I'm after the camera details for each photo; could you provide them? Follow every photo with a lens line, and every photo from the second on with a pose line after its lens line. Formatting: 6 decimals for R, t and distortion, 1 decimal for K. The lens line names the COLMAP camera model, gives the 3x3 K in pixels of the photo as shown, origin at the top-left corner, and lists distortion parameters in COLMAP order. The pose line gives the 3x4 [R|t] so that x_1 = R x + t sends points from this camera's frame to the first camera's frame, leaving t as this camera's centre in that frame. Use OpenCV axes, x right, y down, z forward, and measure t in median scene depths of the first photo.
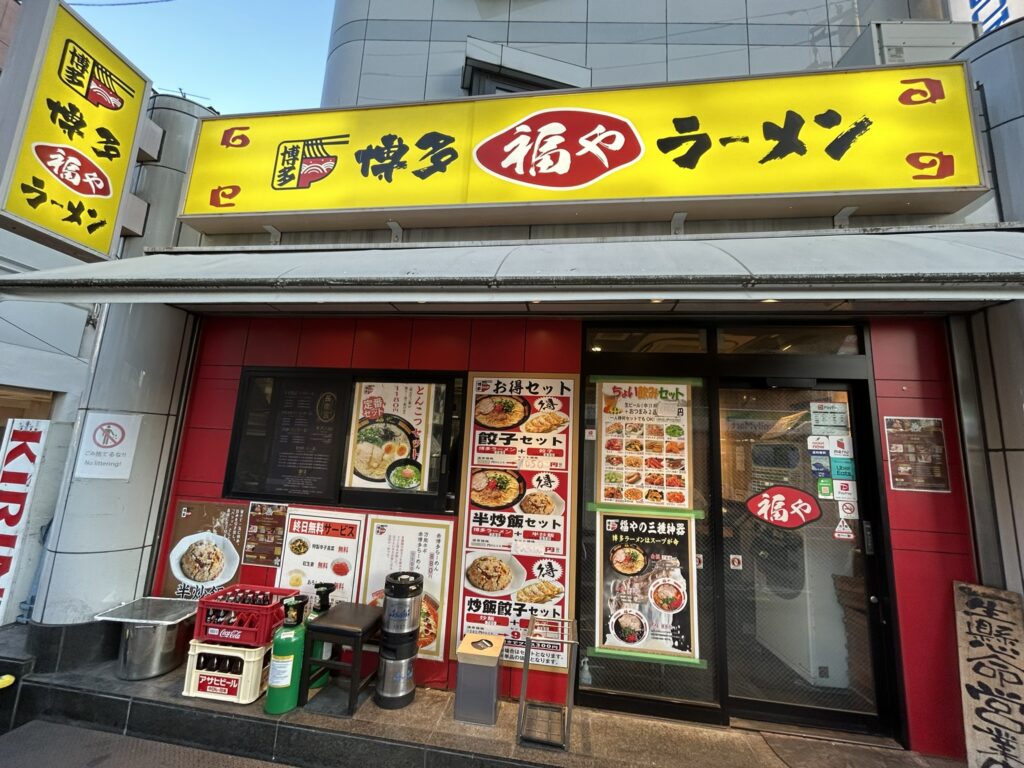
lens RADIAL K [[411.3, 0, 512.4], [0, 411.3, 381.6], [0, 0, 1]] dist [0.000879, 0.000242]
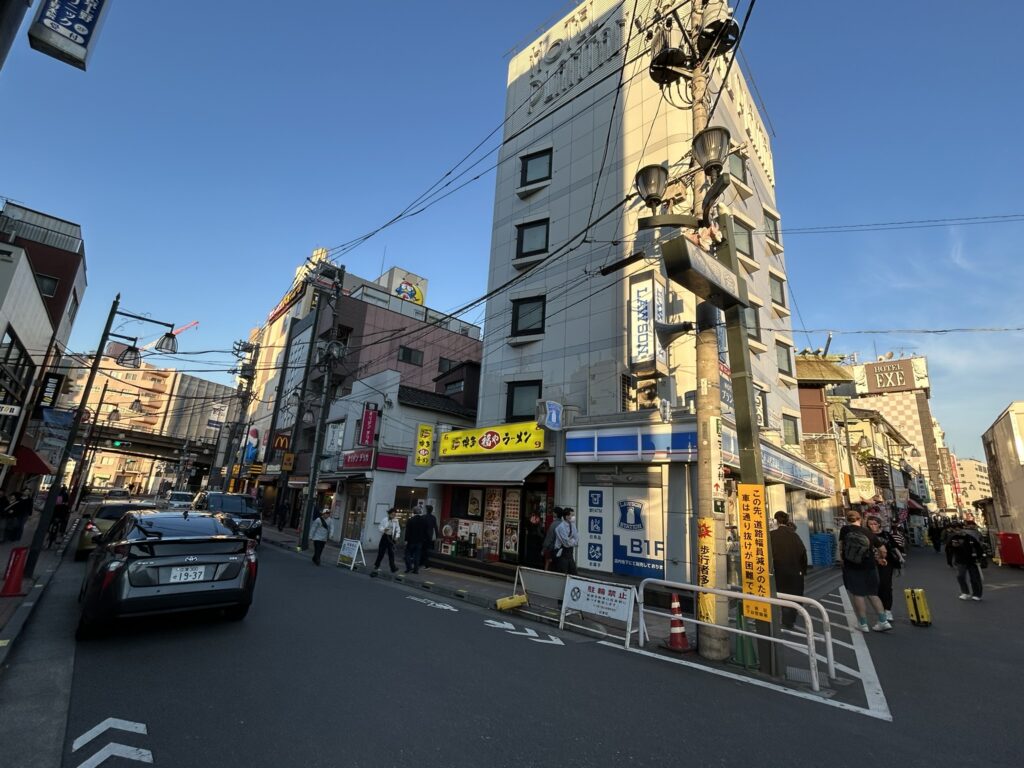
lens RADIAL K [[448.2, 0, 509.7], [0, 448.2, 386.6], [0, 0, 1]] dist [-0.000551, -0.000013]
pose [[0.765387, -0.165846, -0.621834, 3.410404], [0.086216, 0.983939, -0.156301, -0.330495], [0.637769, 0.066018, 0.767393, -2.696178]]
